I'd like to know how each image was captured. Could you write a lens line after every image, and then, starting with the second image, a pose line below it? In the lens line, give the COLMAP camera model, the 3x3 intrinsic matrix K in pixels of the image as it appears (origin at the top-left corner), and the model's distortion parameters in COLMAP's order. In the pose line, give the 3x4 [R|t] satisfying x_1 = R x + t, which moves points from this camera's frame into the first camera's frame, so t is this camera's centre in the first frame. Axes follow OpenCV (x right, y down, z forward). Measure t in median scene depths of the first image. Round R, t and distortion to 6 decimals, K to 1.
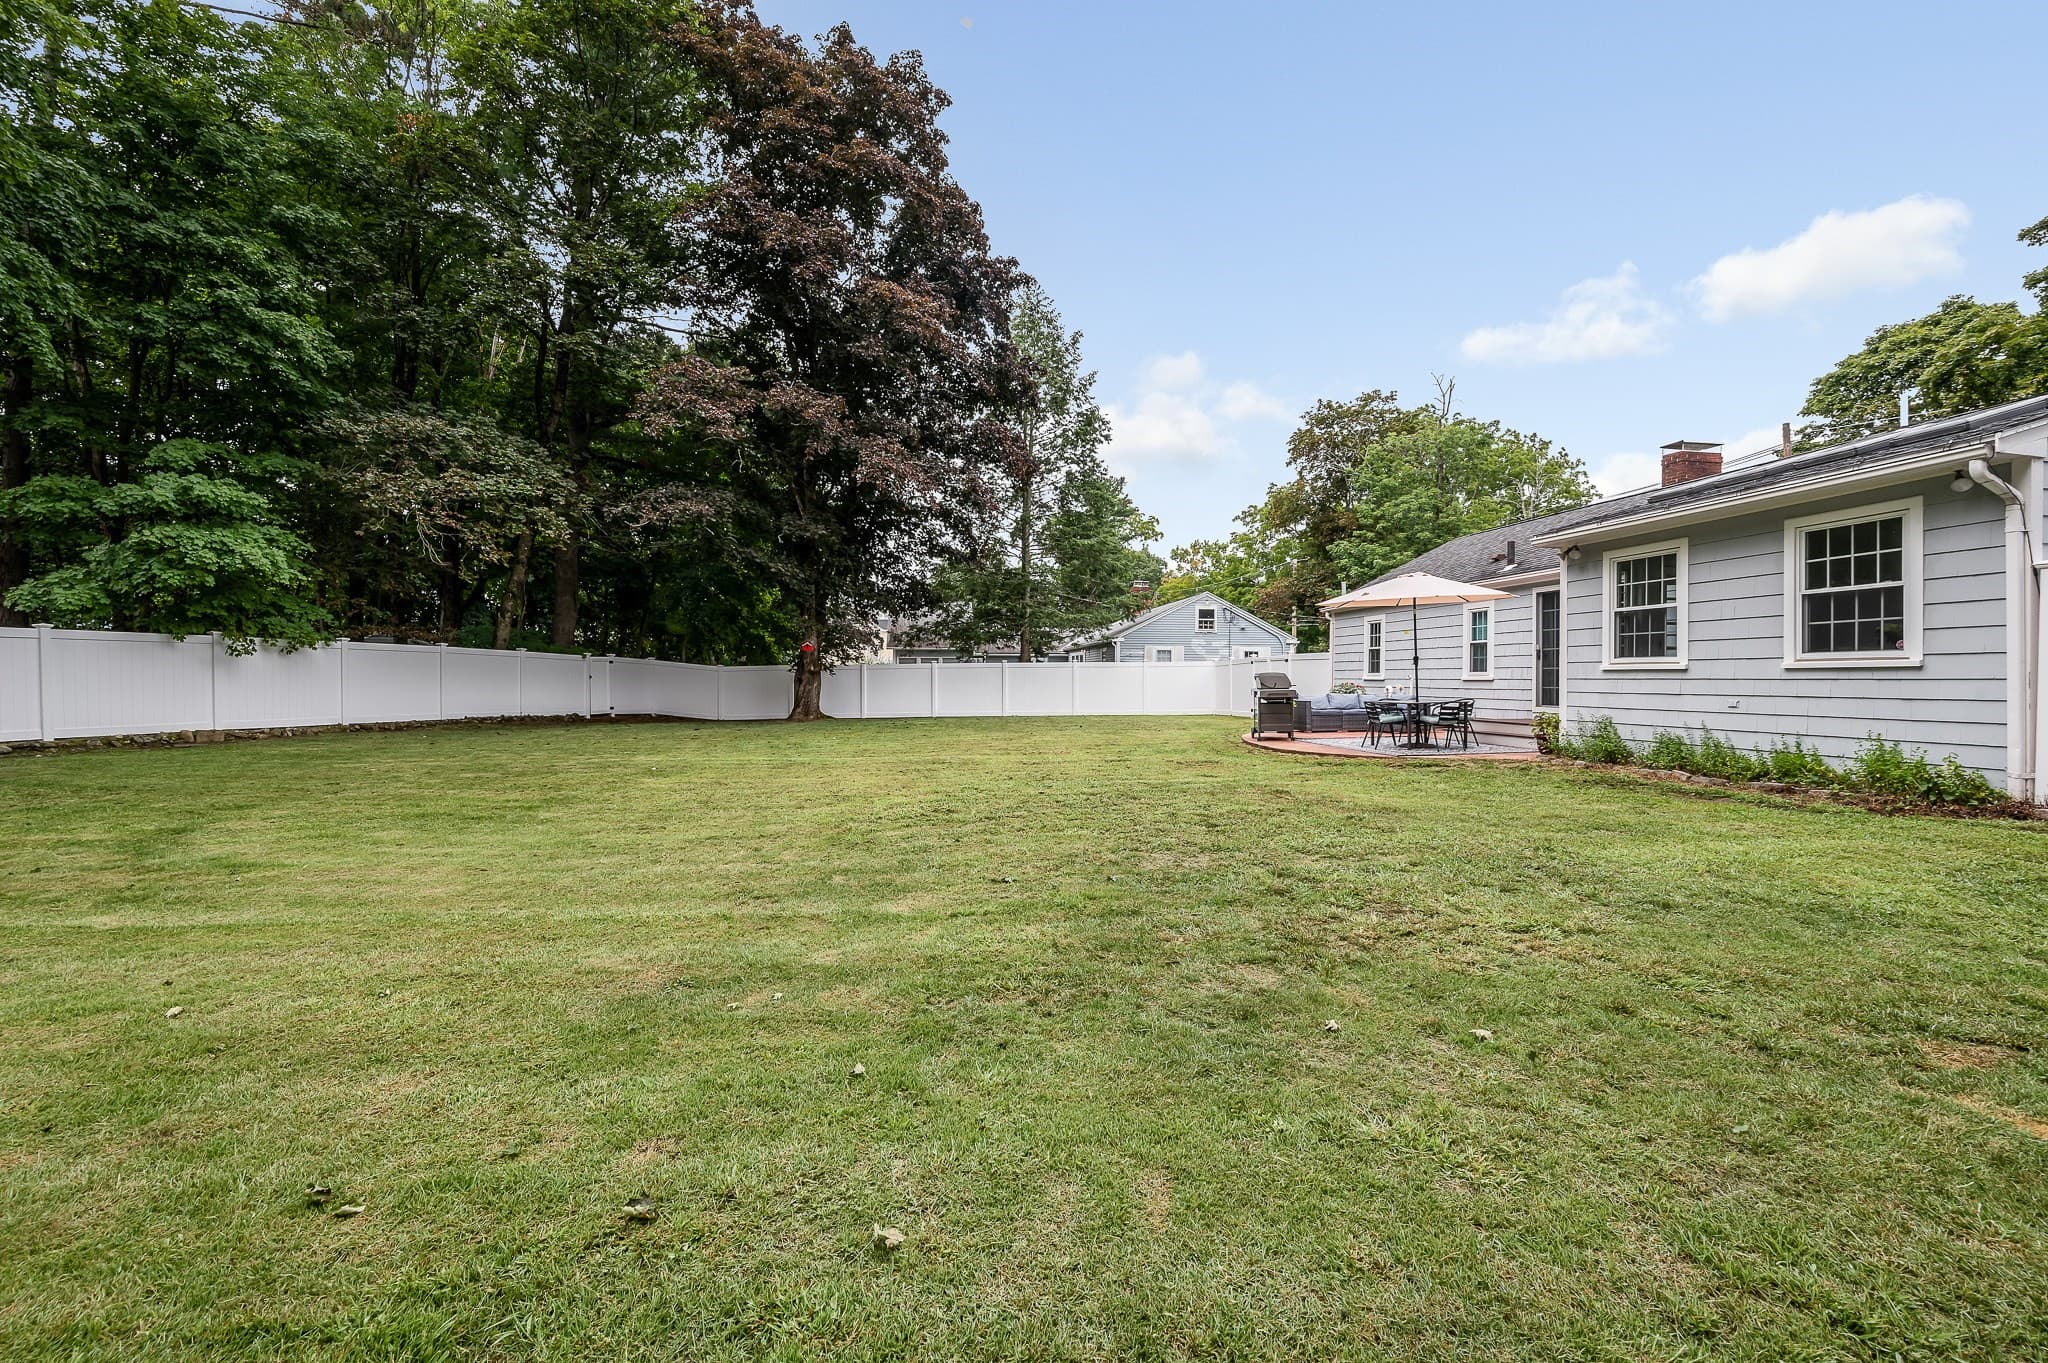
lens RADIAL K [[828.7, 0, 1014.4], [0, 828.7, 678.2], [0, 0, 1]] dist [-0.000337, -0.000263]
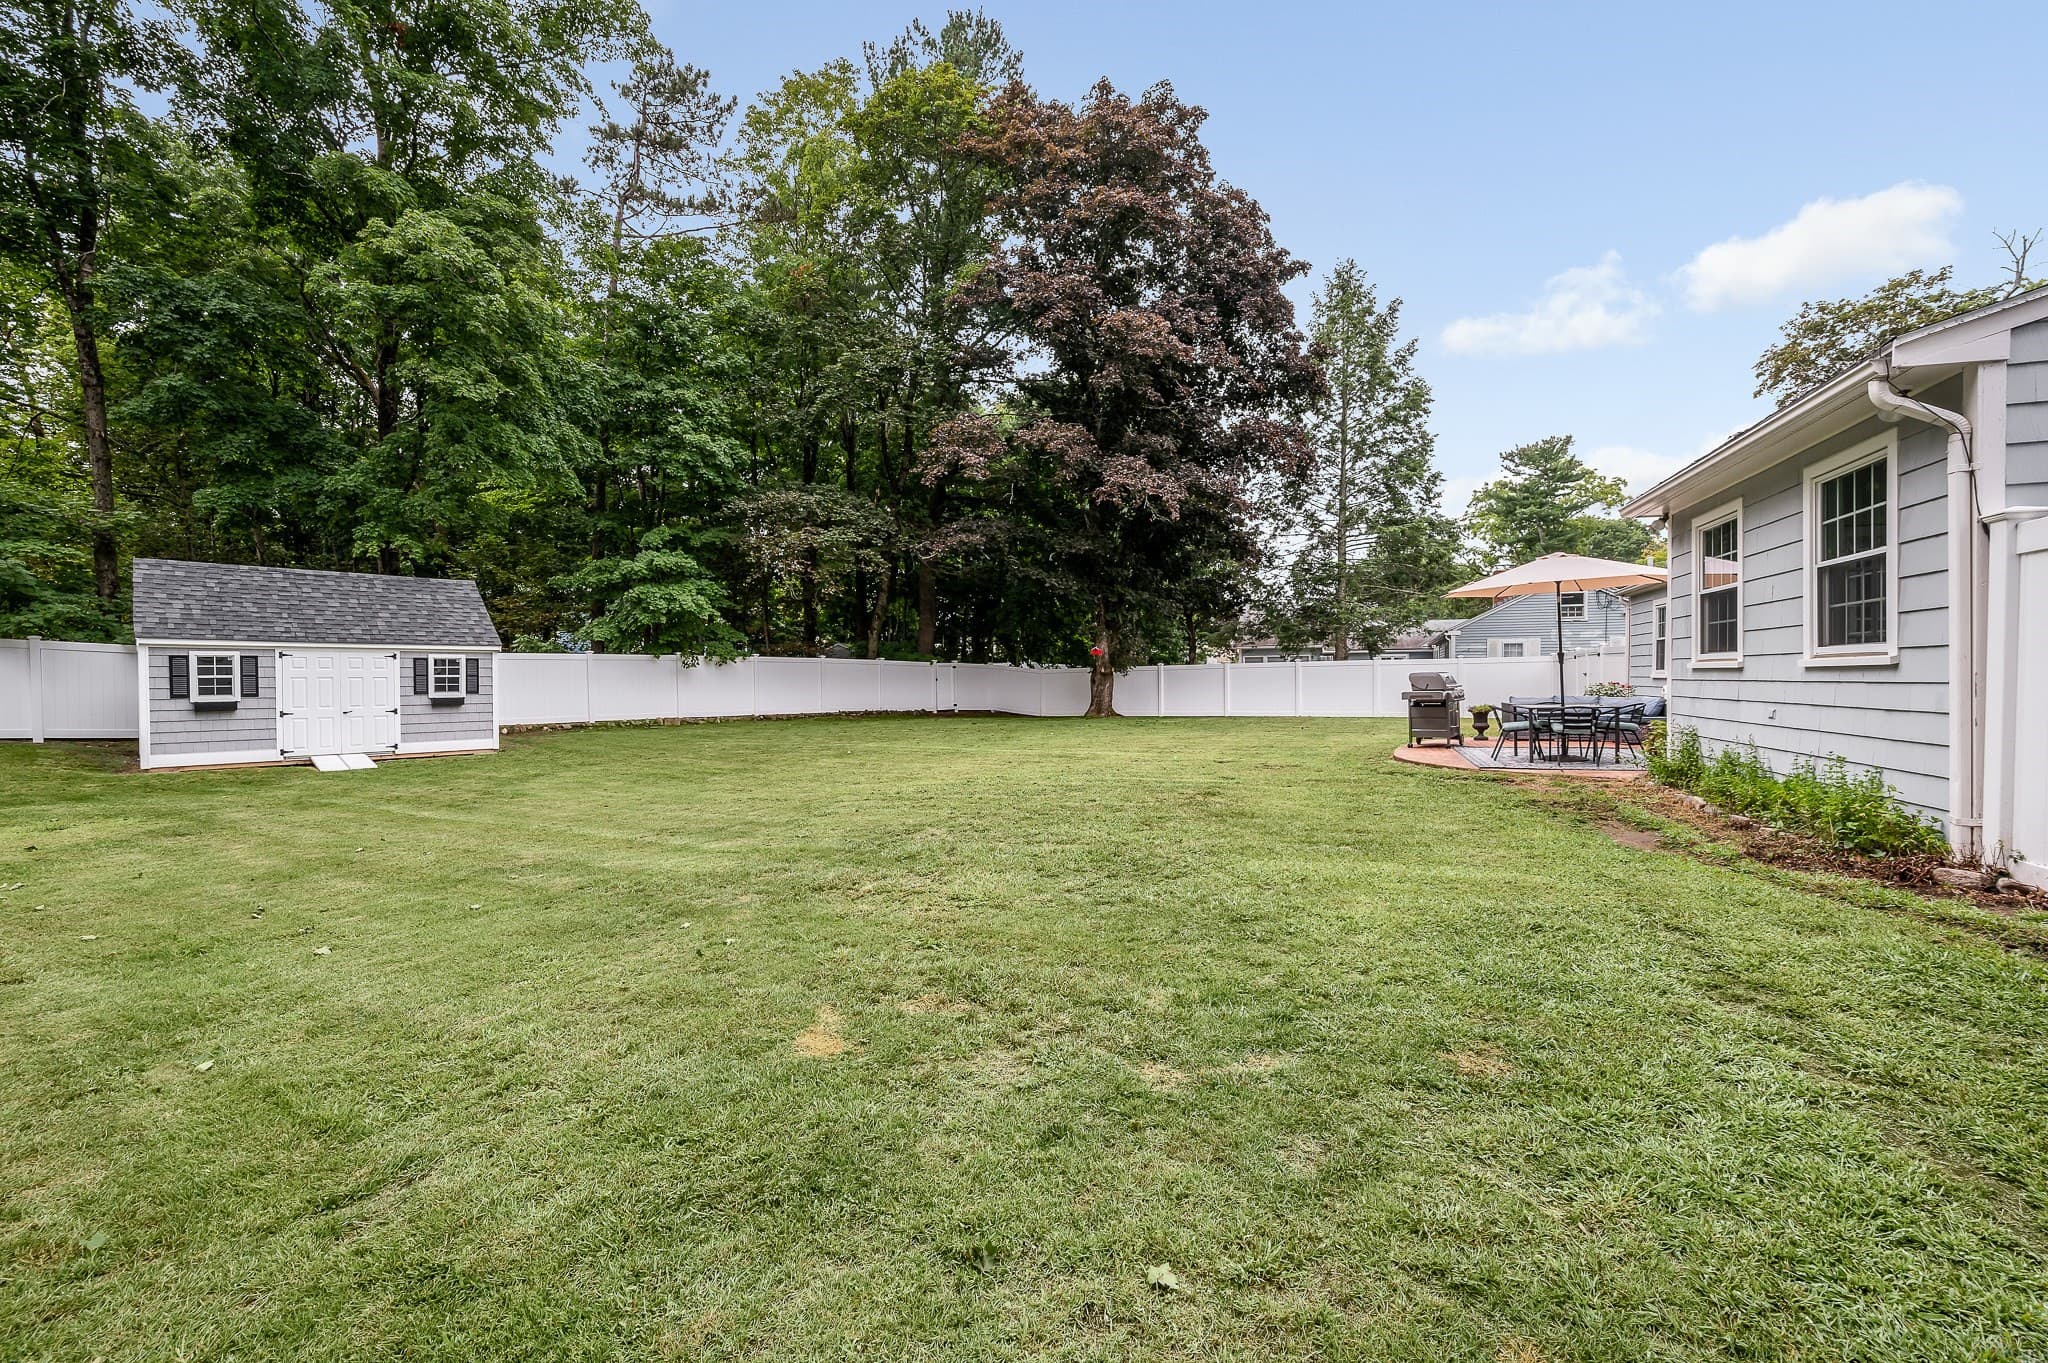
lens RADIAL K [[819.4, 0, 1024.0], [0, 819.4, 681.5], [0, 0, 1]] dist [-0.000239, -0.000383]
pose [[0.873270, -0.005710, -0.487204, 0.324253], [0.008785, 0.999953, 0.004027, -0.003807], [0.487158, -0.007797, 0.873279, 0.003666]]
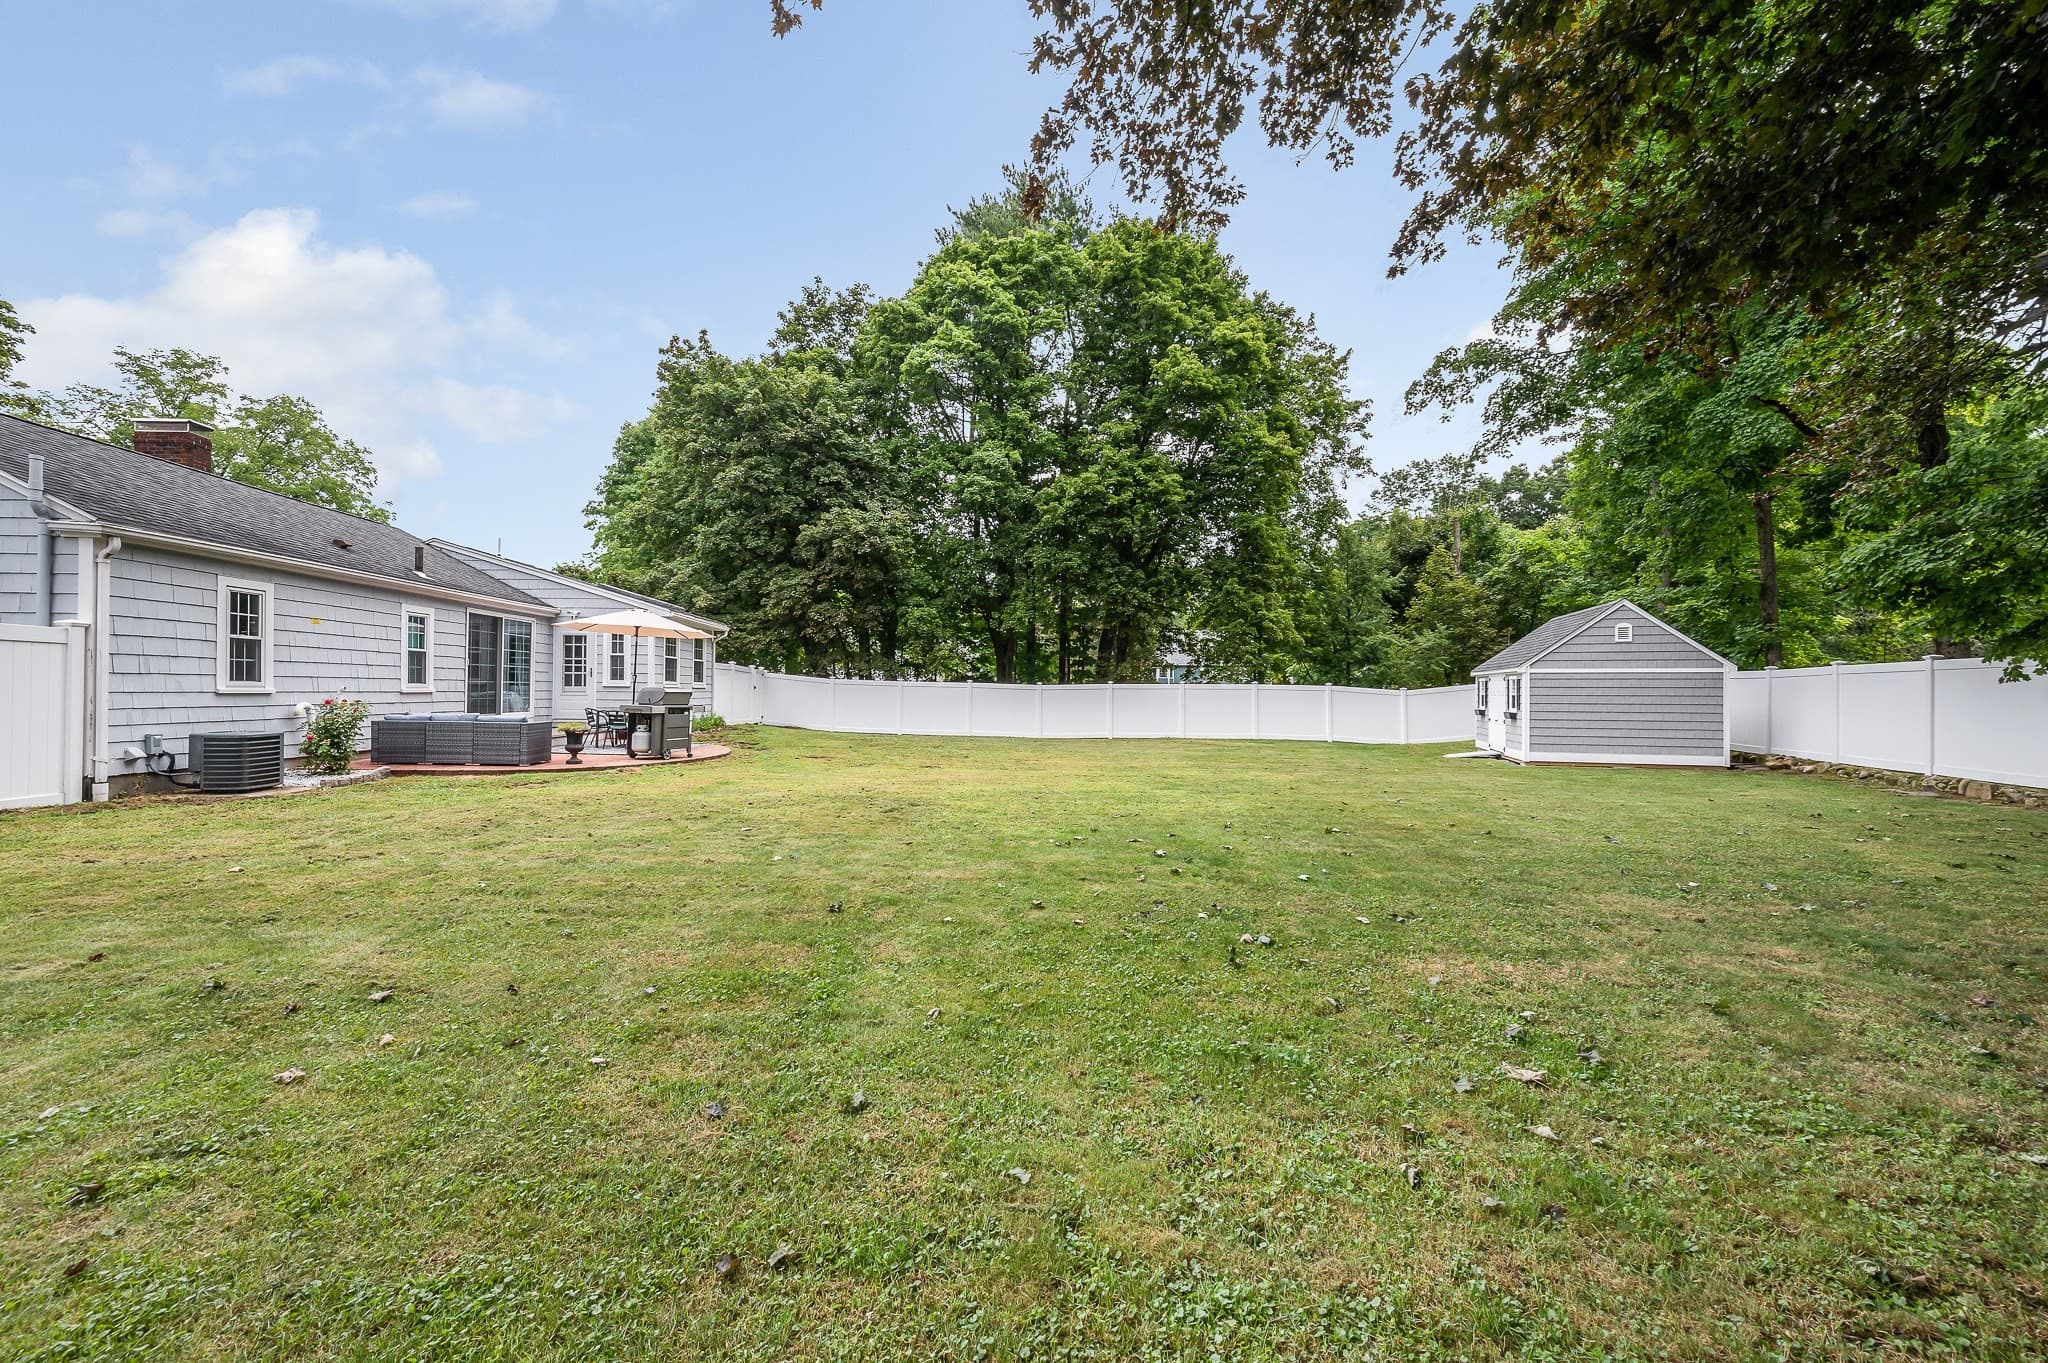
lens RADIAL K [[828.7, 0, 1014.4], [0, 828.7, 678.2], [0, 0, 1]] dist [-0.000337, -0.000263]
pose [[-0.998587, 0.001485, 0.053115, -0.168656], [0.000794, 0.999915, -0.013017, -0.001706], [-0.053129, -0.012956, -0.998504, 1.804074]]
